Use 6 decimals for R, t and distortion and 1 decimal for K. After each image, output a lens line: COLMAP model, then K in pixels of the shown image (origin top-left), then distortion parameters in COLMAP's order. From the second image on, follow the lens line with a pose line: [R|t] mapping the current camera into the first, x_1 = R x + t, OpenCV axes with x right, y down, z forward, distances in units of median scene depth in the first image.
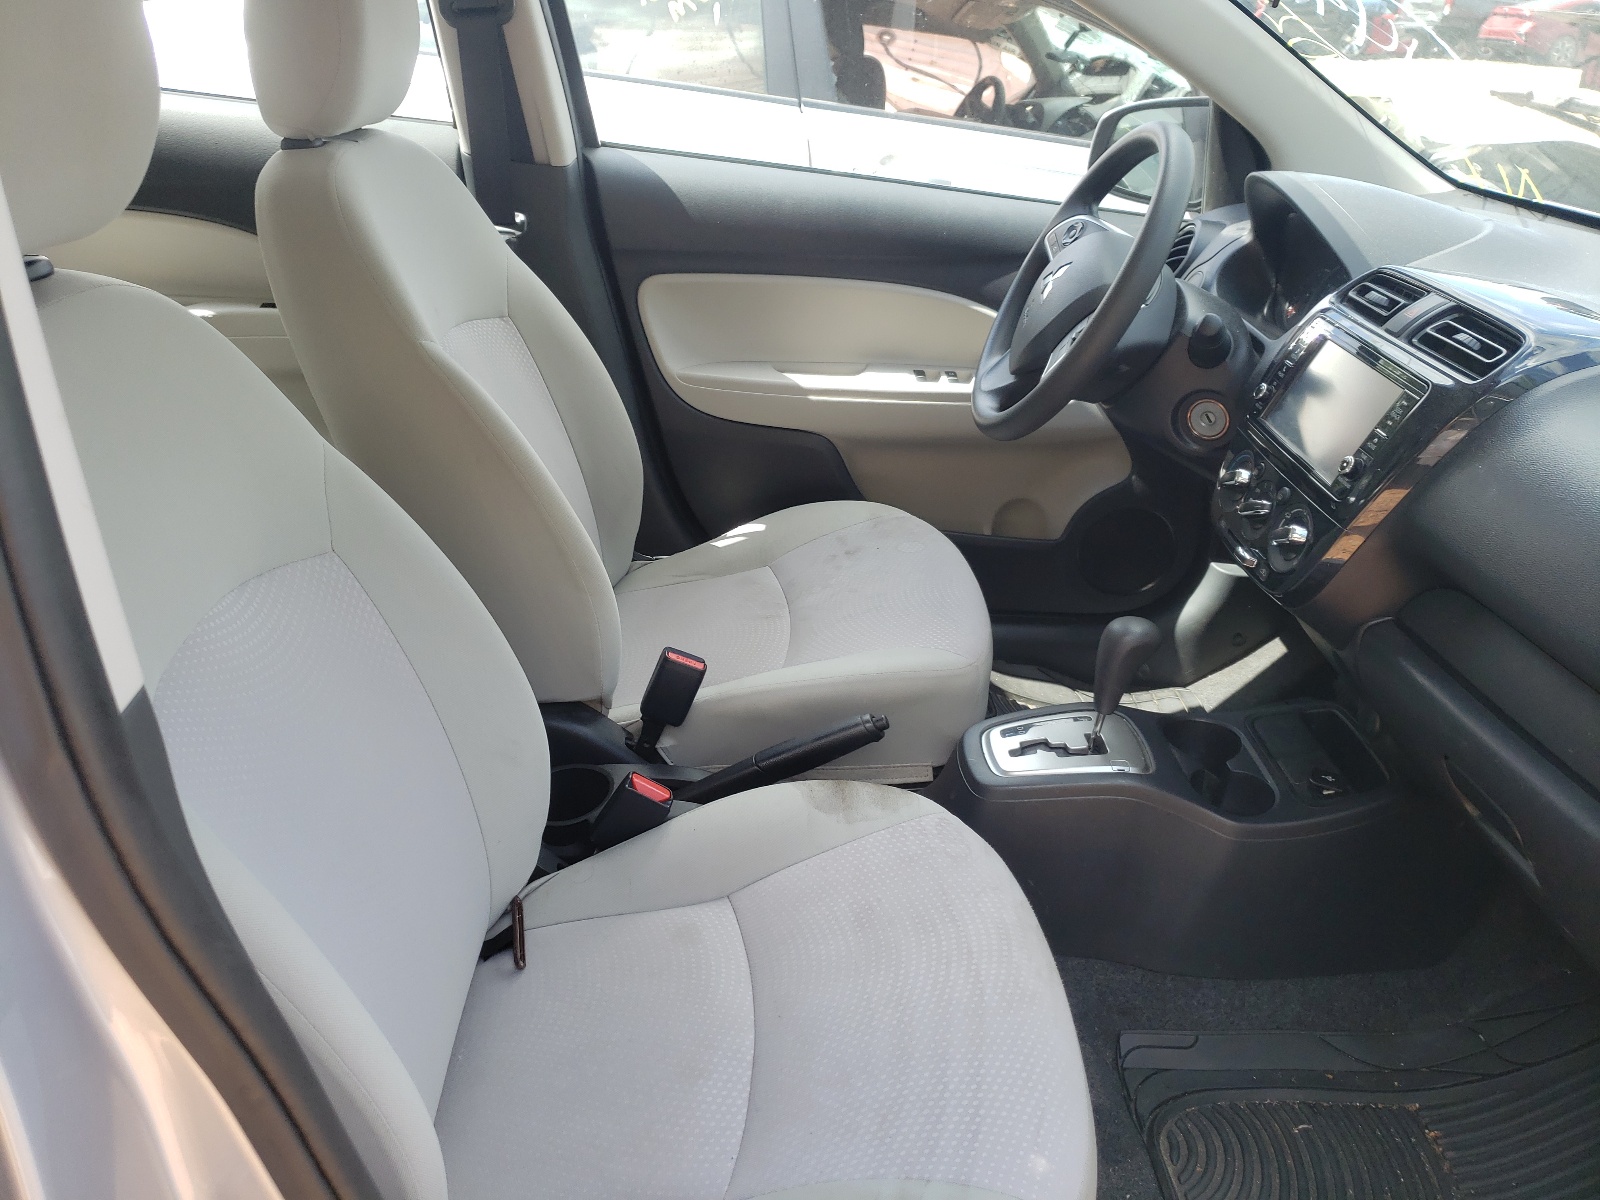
lens RADIAL K [[1189.8, 0, 800.0], [0, 1189.8, 600.0], [0, 0, 1]] dist [-0.008979, -0.003175]
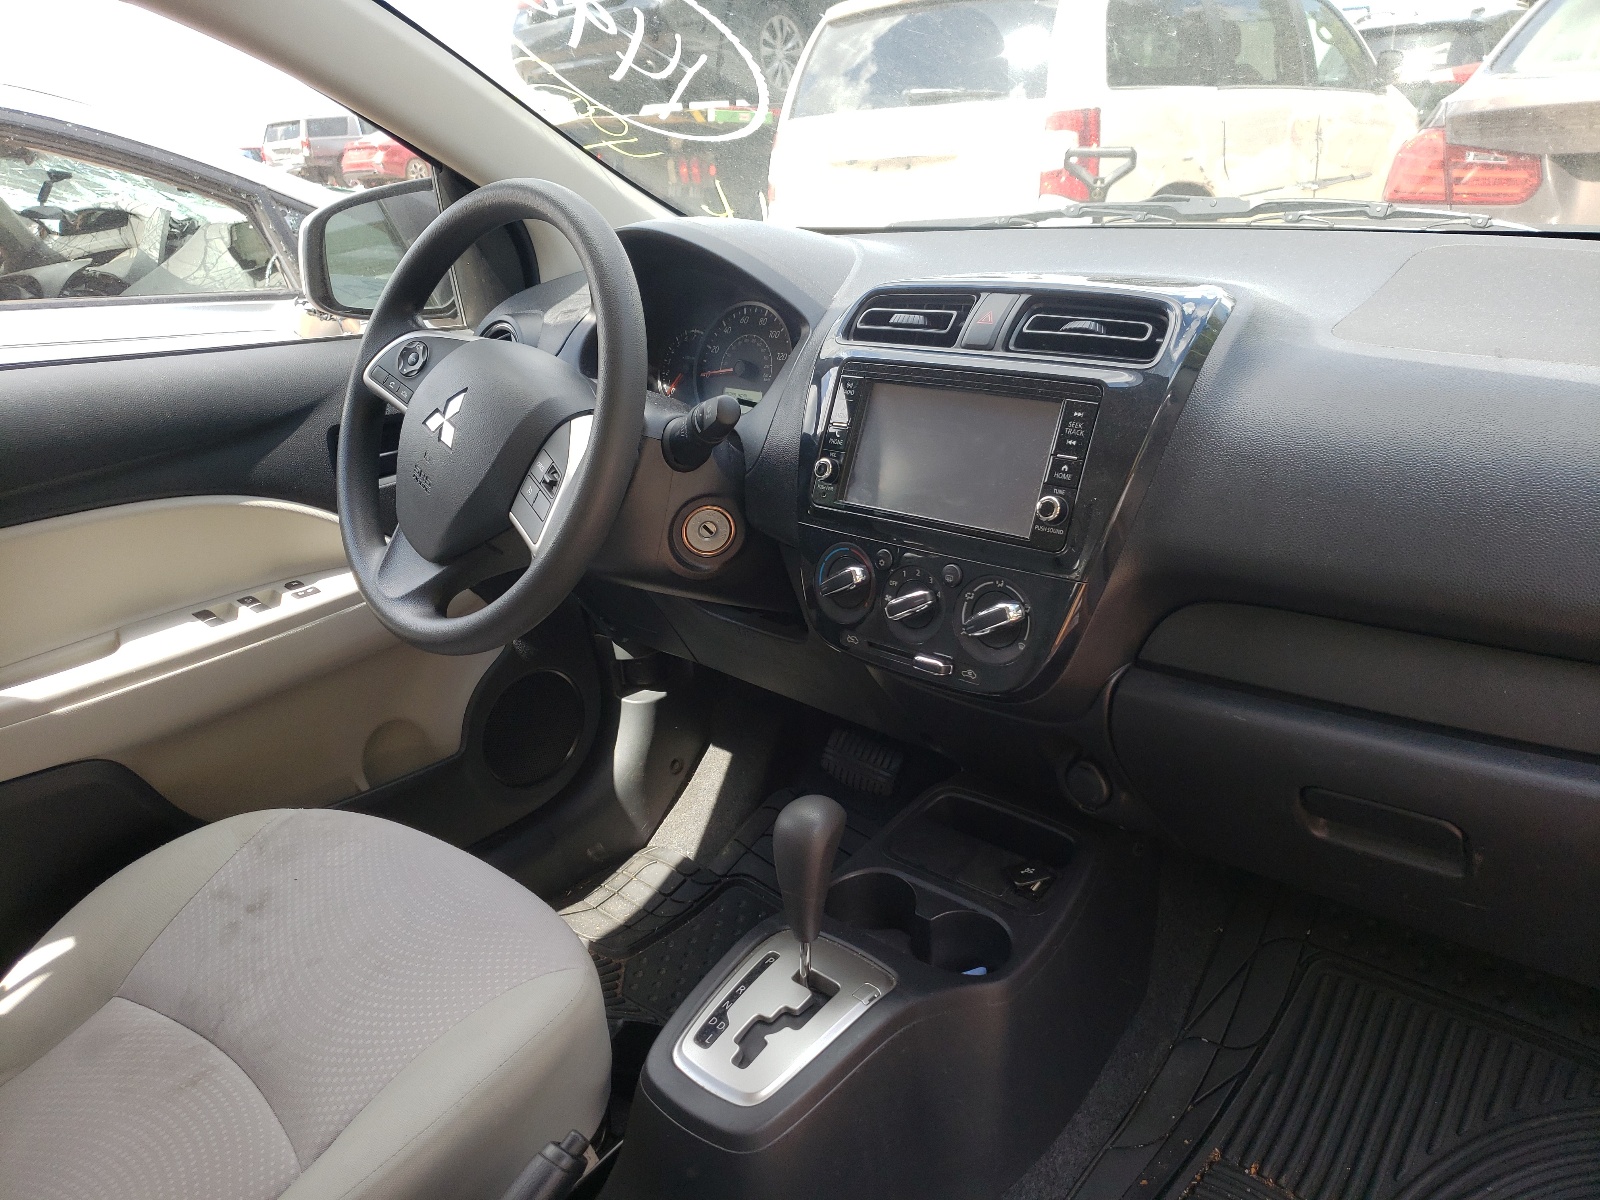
lens RADIAL K [[1235.2, 0, 800.0], [0, 1235.2, 600.0], [0, 0, 1]] dist [0.007506, 0.006462]
pose [[0.700718, -0.346644, 0.623564, -0.124547], [0.416623, 0.908335, 0.036778, -0.104525], [-0.579154, 0.234020, 0.780907, 0.311331]]
